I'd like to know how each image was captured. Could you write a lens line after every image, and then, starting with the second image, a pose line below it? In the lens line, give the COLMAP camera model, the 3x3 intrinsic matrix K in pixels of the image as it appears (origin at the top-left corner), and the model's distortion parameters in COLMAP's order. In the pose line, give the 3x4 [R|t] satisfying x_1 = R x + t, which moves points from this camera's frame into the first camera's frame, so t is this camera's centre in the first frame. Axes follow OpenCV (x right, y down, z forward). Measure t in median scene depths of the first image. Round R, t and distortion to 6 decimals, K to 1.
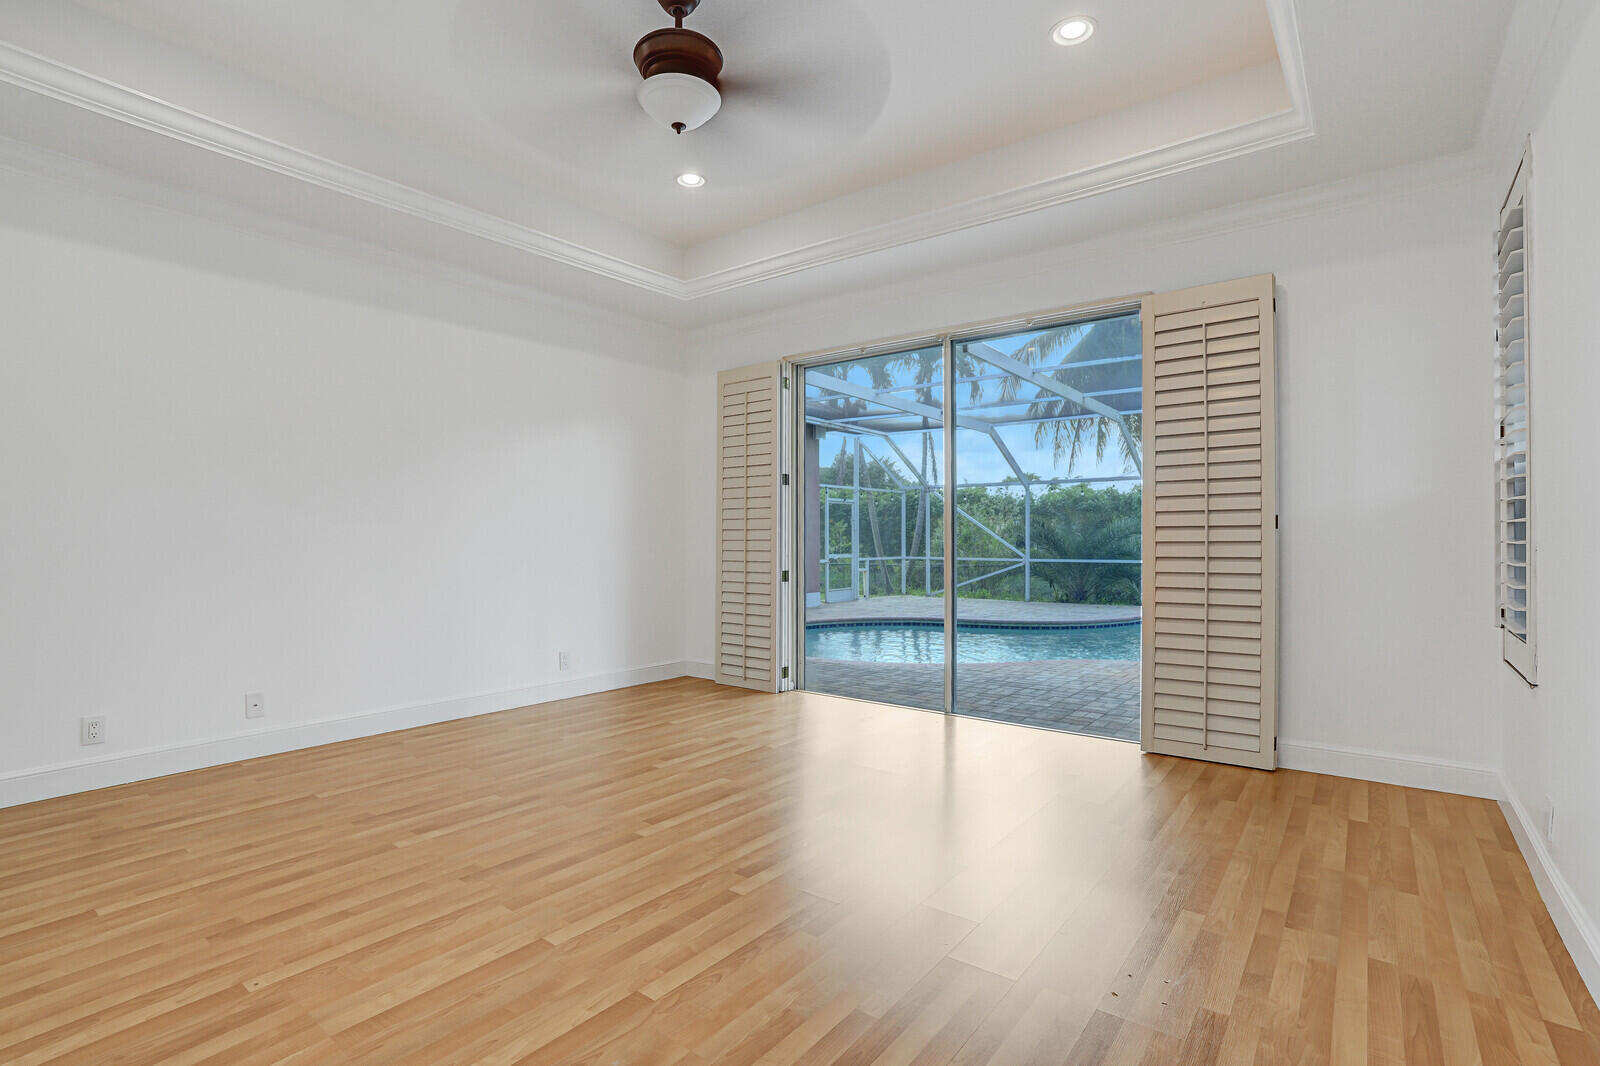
lens RADIAL K [[752.5, 0, 794.5], [0, 752.5, 537.2], [0, 0, 1]] dist [-0.067450, 0.025039]
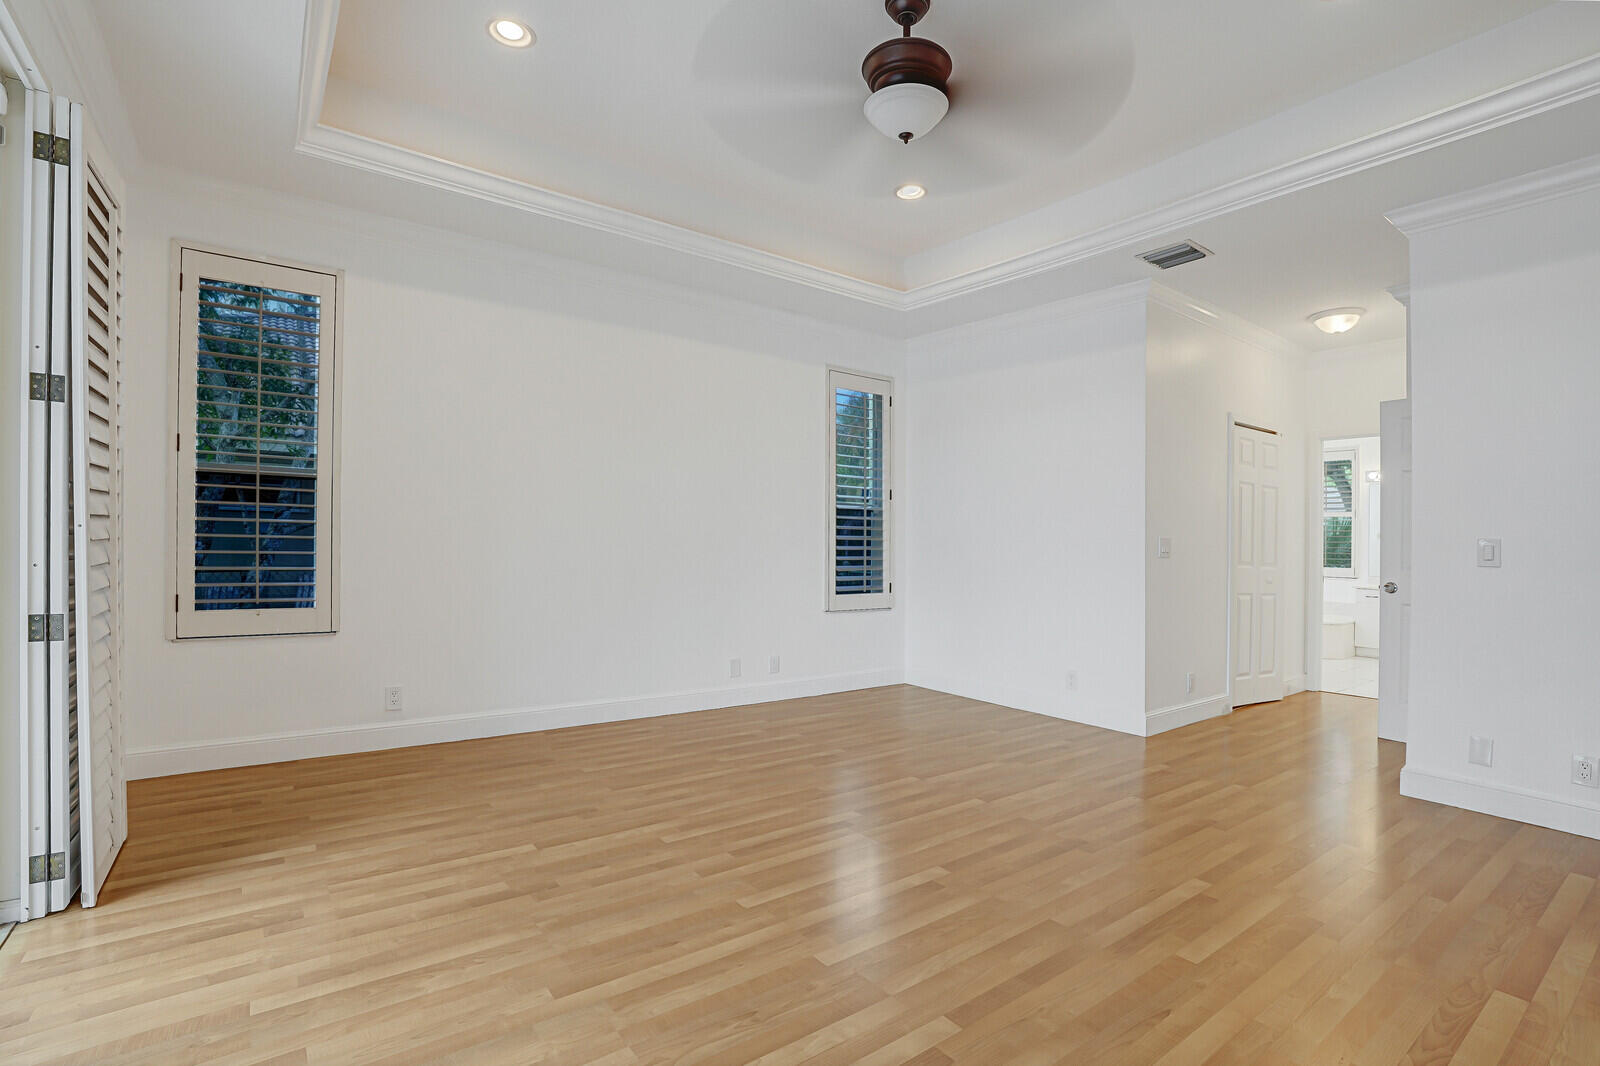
lens RADIAL K [[752.5, 0, 794.5], [0, 752.5, 537.2], [0, 0, 1]] dist [-0.067450, 0.025039]
pose [[-0.960015, -0.018651, 0.279327, -0.285123], [-0.019840, 0.999802, -0.001429, -0.007845], [-0.279245, -0.006914, -0.960195, 1.979456]]
